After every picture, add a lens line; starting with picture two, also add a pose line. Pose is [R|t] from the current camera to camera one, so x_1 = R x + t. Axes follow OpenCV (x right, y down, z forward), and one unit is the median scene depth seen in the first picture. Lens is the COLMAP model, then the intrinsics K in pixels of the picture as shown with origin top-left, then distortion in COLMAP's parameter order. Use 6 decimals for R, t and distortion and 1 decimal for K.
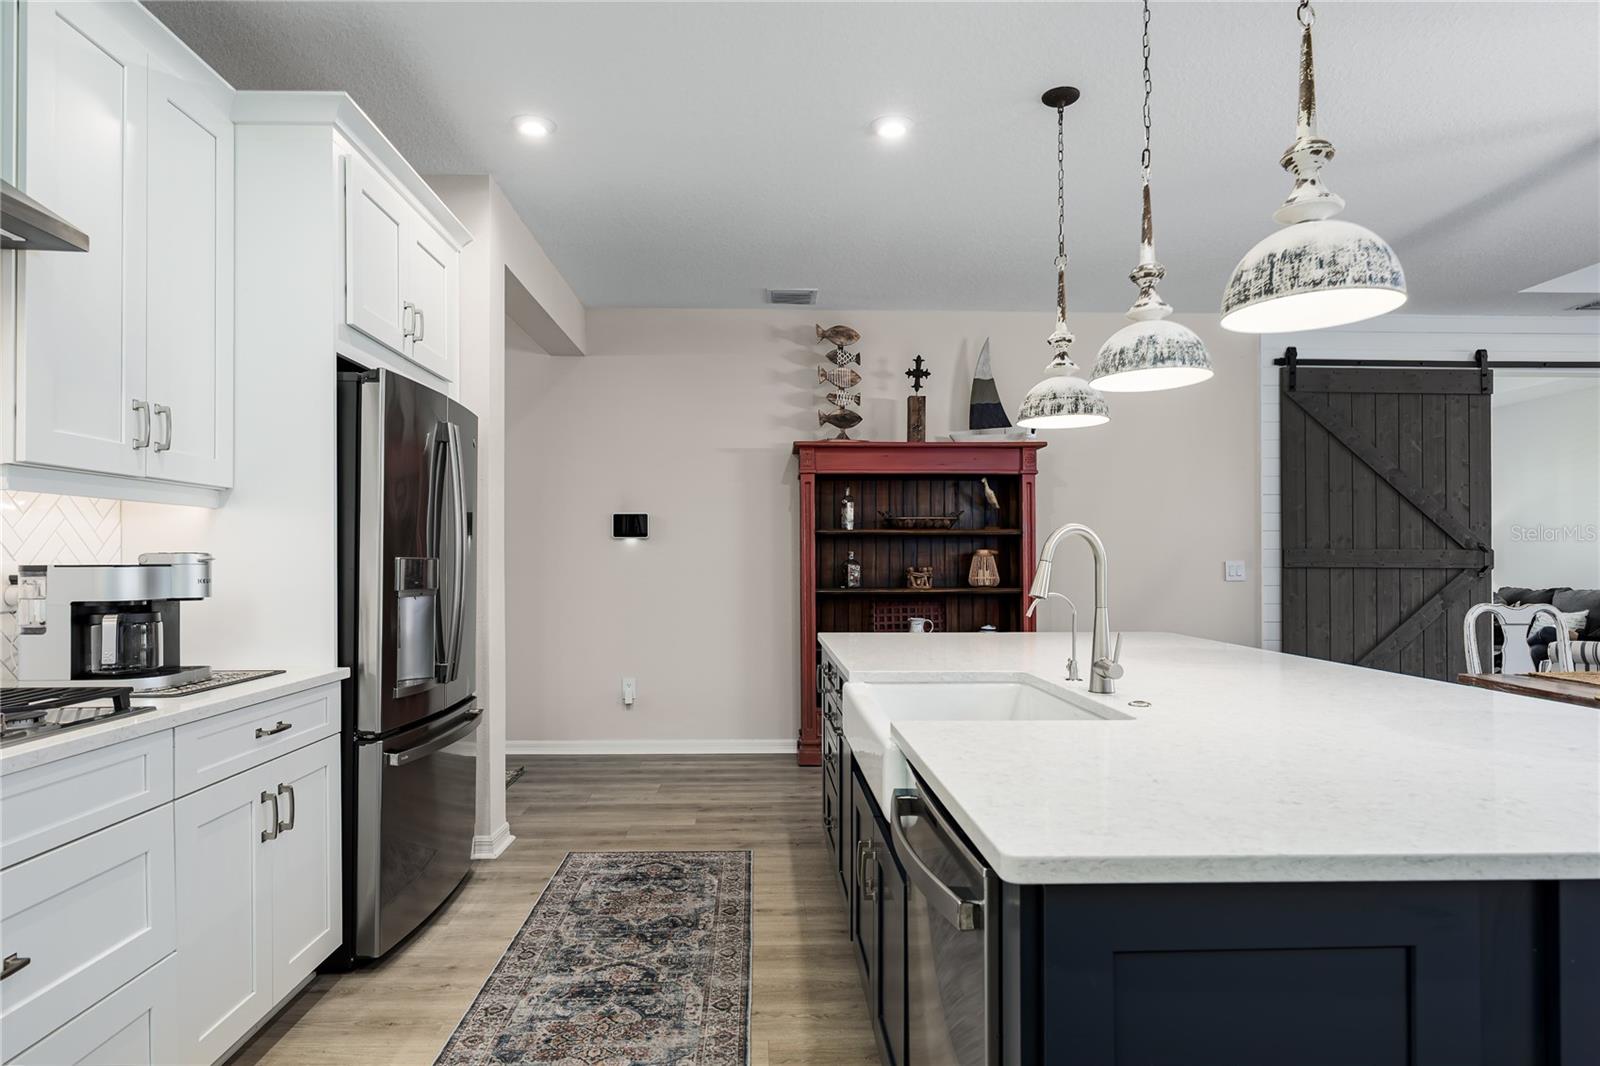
lens RADIAL K [[913.4, 0, 767.7], [0, 913.4, 558.0], [0, 0, 1]] dist [-0.005868, 0.003453]
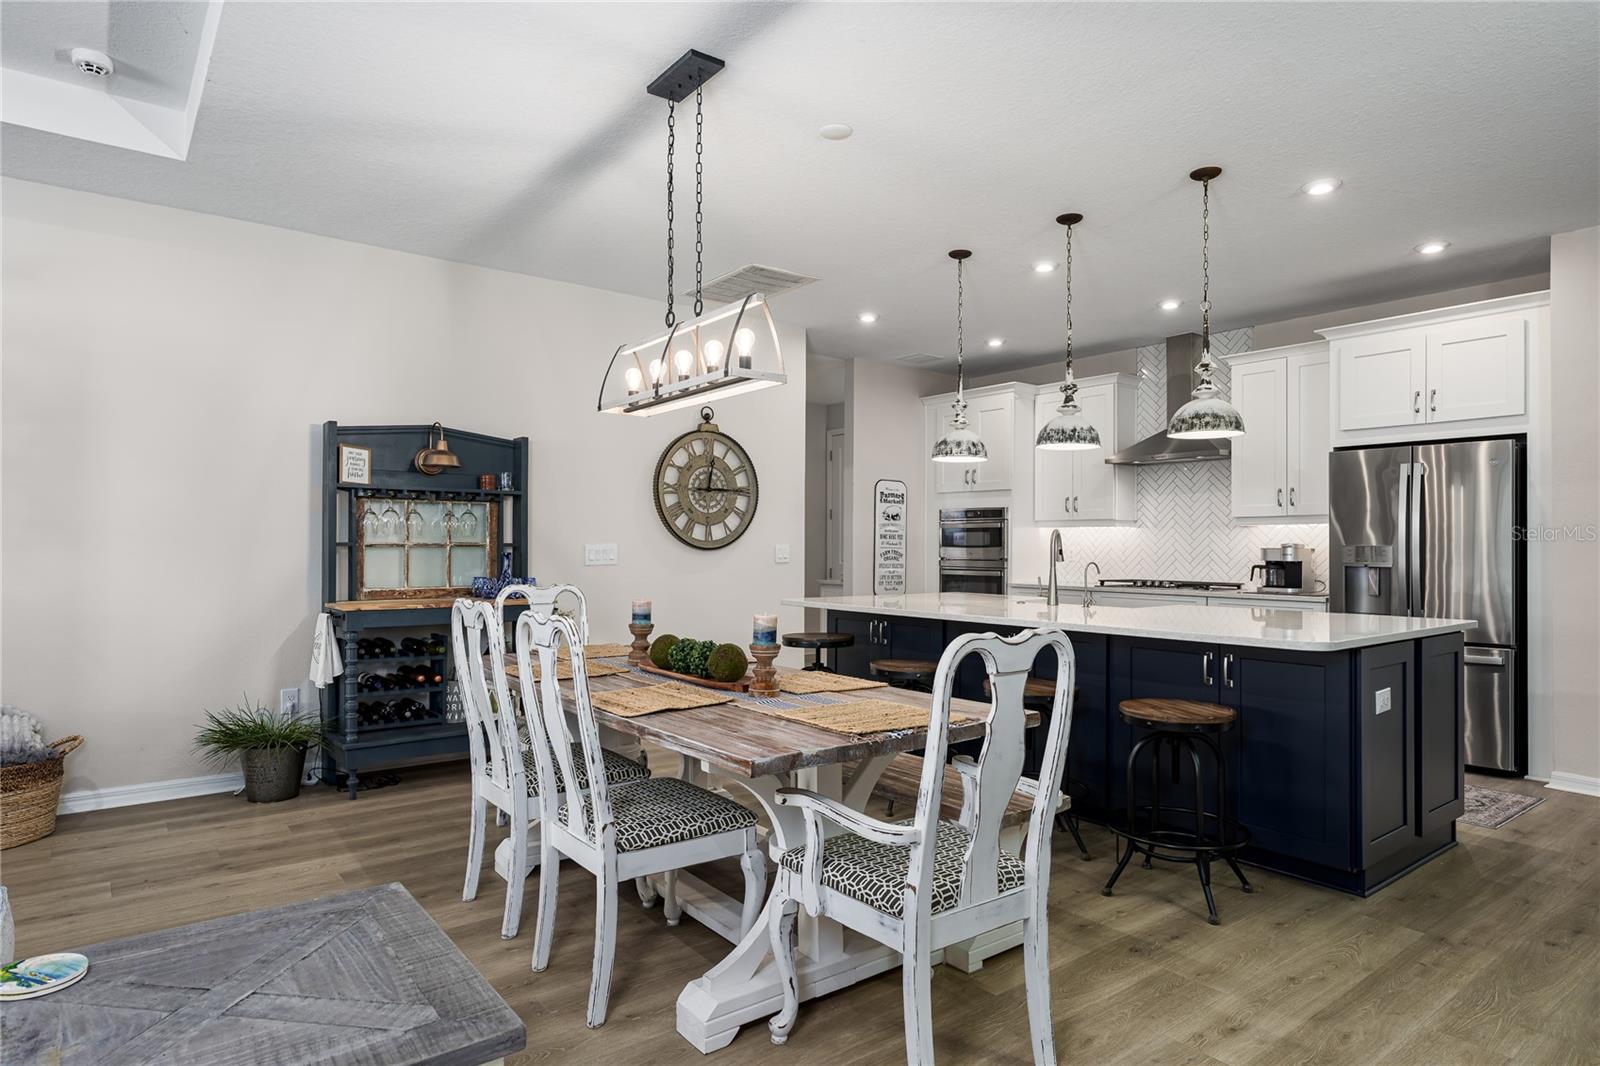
lens RADIAL K [[913.4, 0, 806.4], [0, 913.4, 535.6], [0, 0, 1]] dist [-0.005868, 0.003453]
pose [[-0.793702, -0.010532, -0.608215, 2.031898], [-0.002435, 0.999897, -0.014137, 0.011307], [0.608302, -0.009740, -0.793646, 2.218243]]
